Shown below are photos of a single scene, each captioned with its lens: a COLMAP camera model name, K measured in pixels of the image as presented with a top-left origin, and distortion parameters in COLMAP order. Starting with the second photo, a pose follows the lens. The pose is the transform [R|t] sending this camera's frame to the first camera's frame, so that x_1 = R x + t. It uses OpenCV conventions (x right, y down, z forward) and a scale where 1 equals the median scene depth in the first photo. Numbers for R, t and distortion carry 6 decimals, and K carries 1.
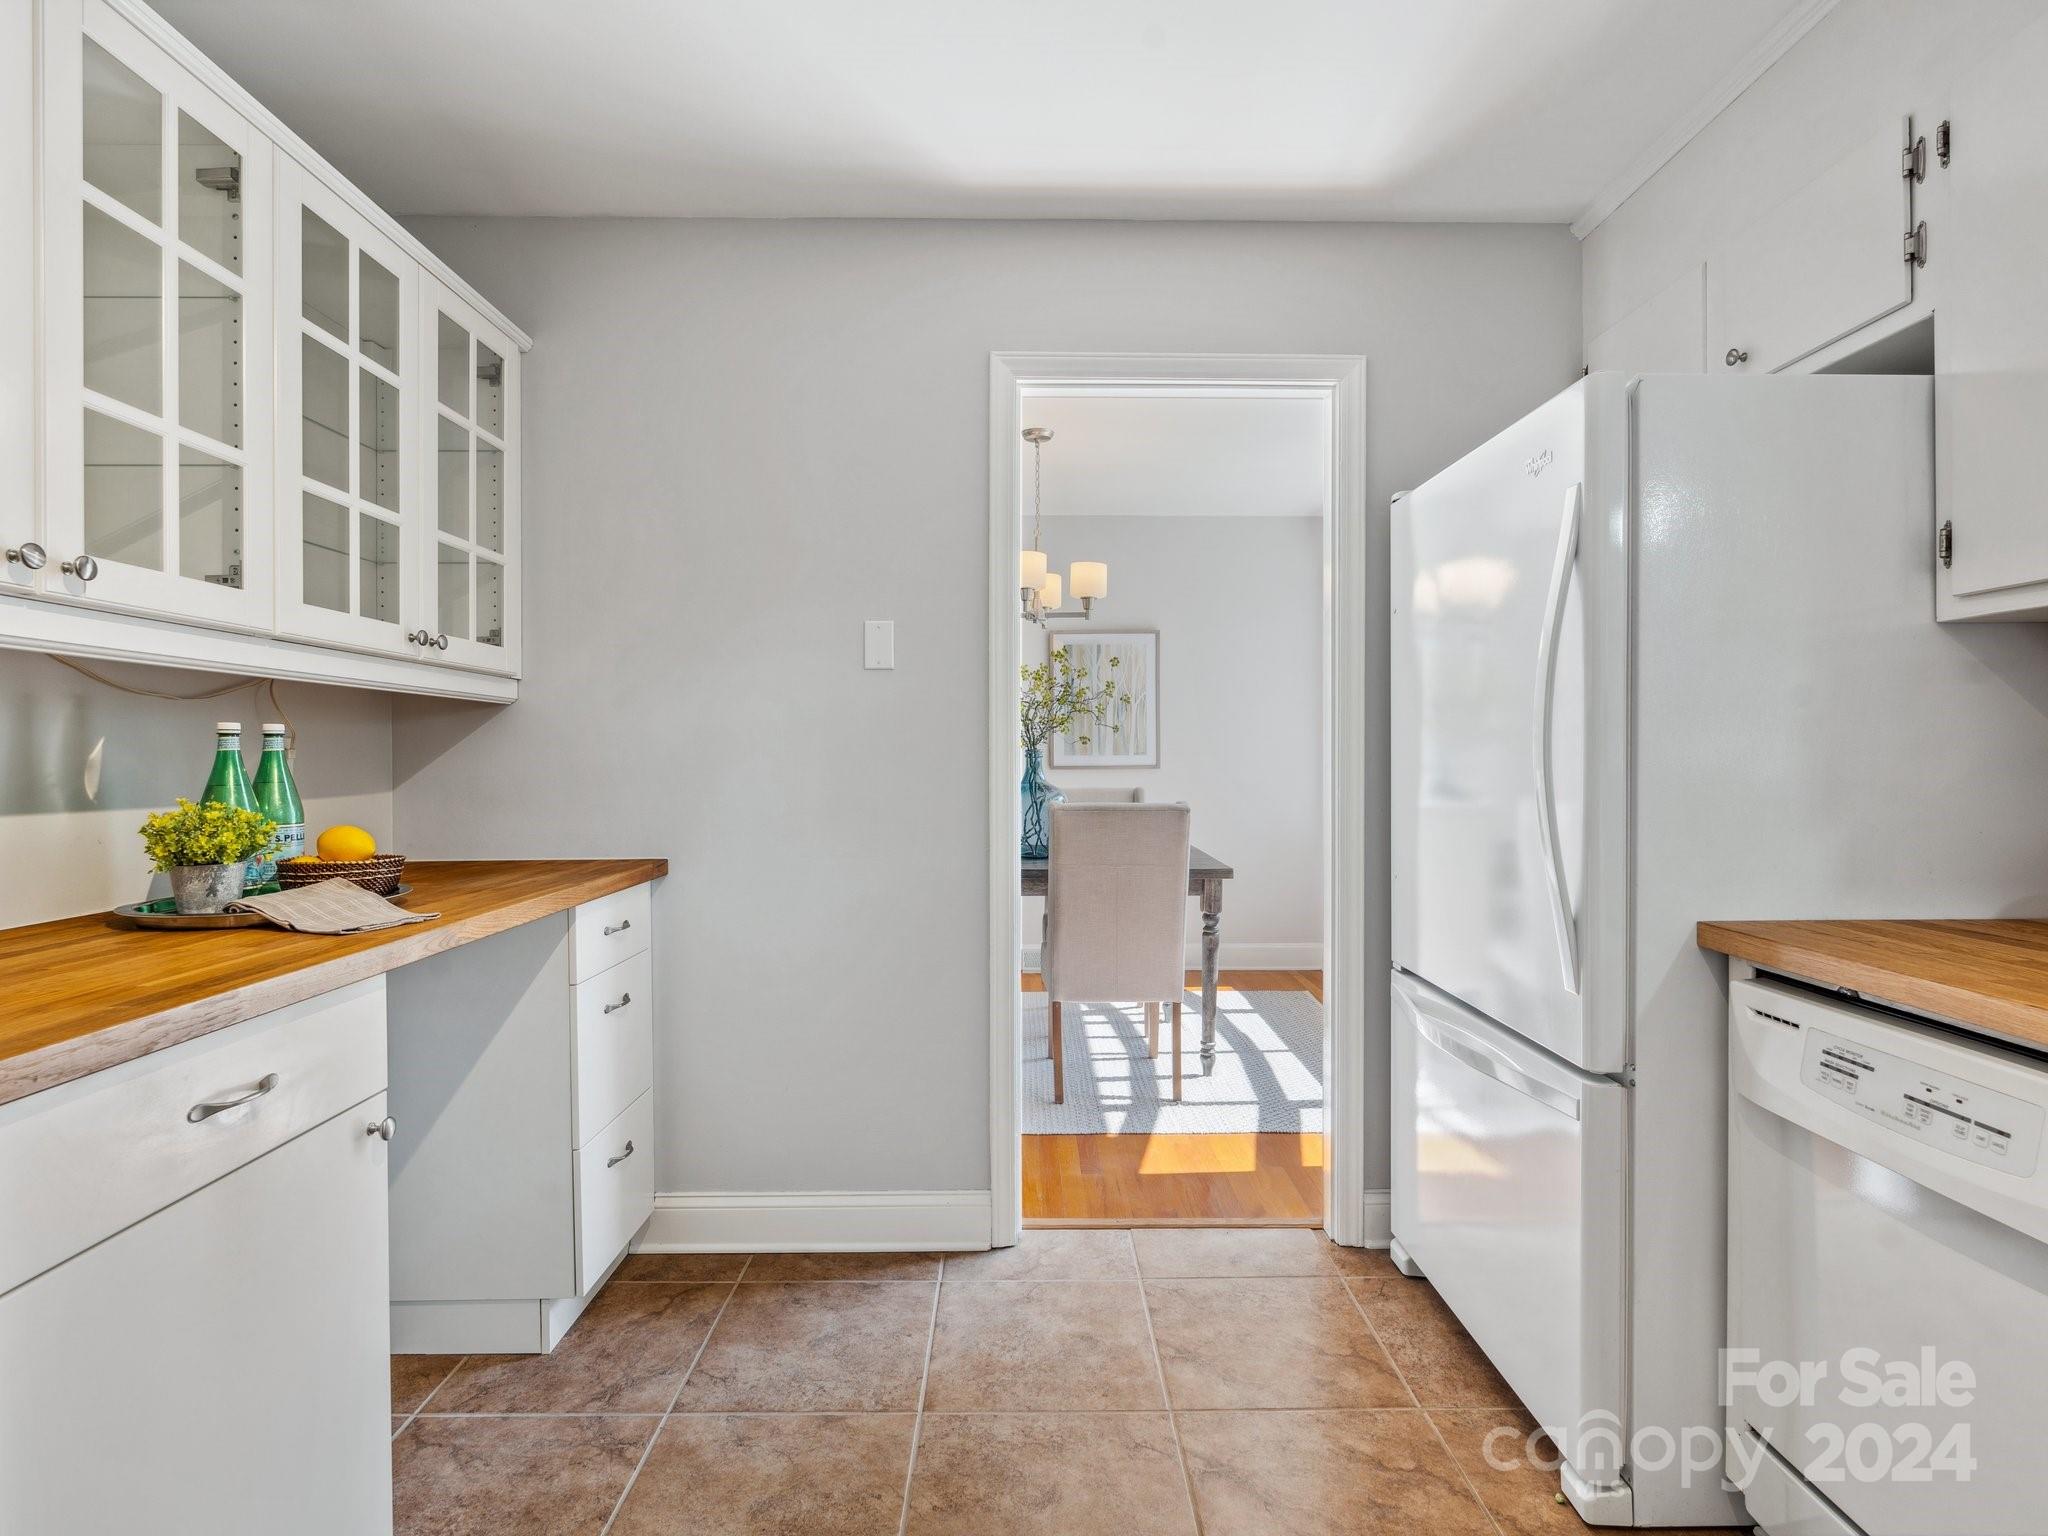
lens RADIAL K [[1027.5, 0, 1024.0], [0, 1027.5, 768.0], [0, 0, 1]] dist [0.000001, -0.000094]
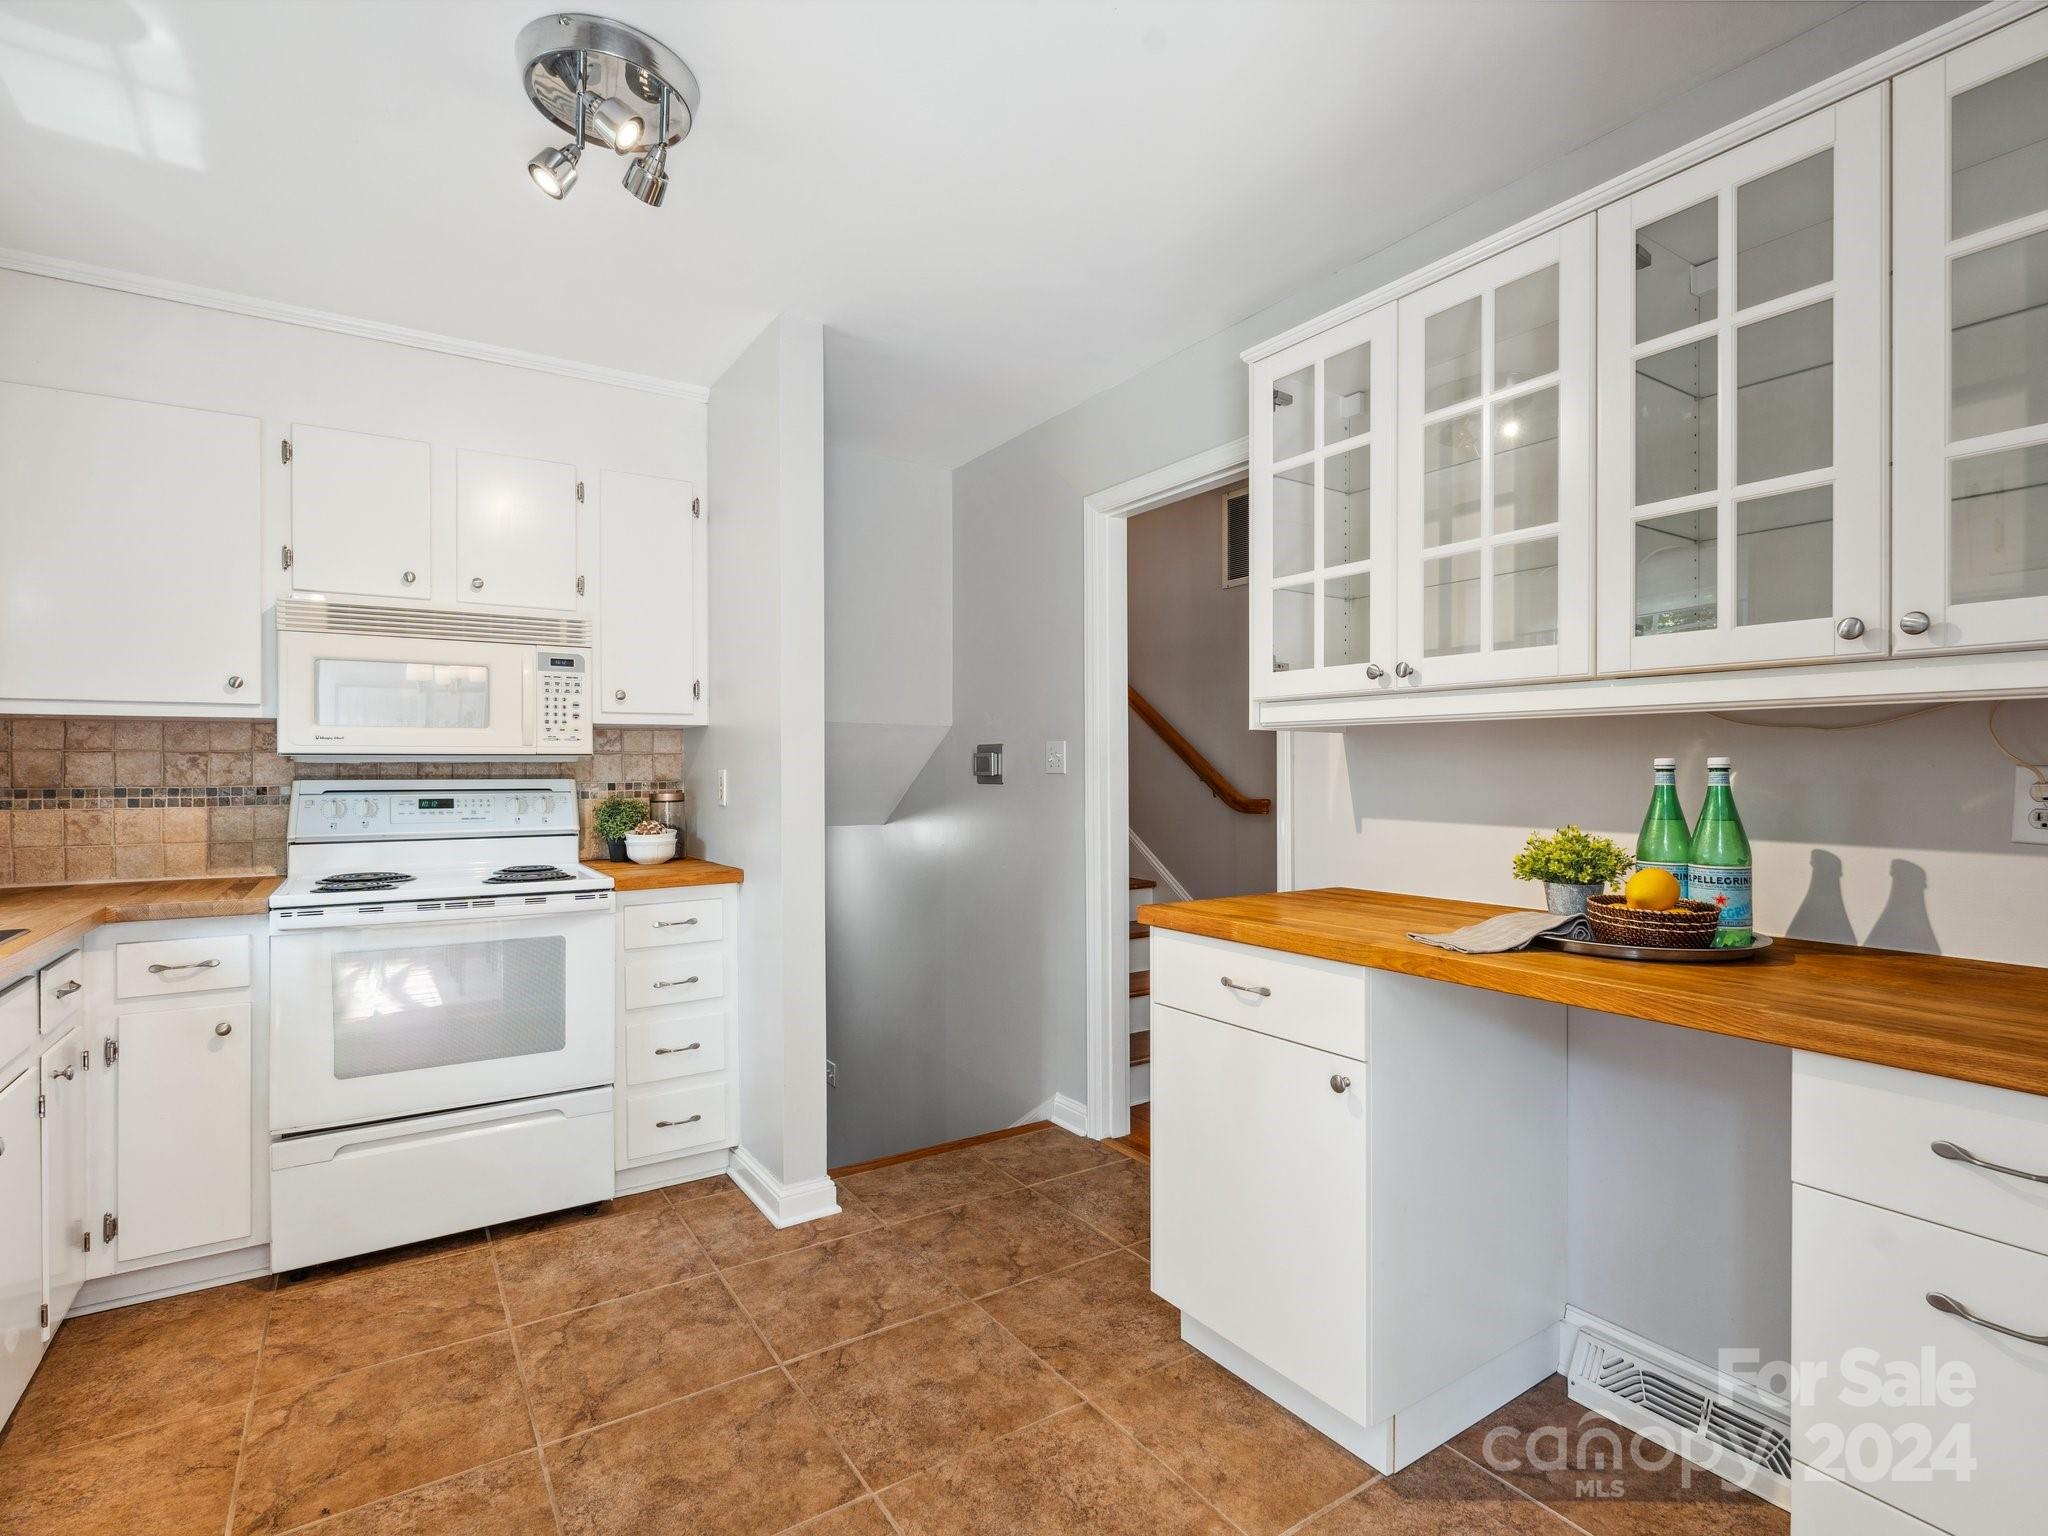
lens RADIAL K [[1027.5, 0, 1024.0], [0, 1027.5, 768.0], [0, 0, 1]] dist [0.000001, -0.000094]
pose [[-0.837271, 0.005185, -0.546764, 0.303963], [-0.001857, 0.999922, 0.012327, -0.042519], [0.546785, 0.011336, -0.837196, 1.407768]]
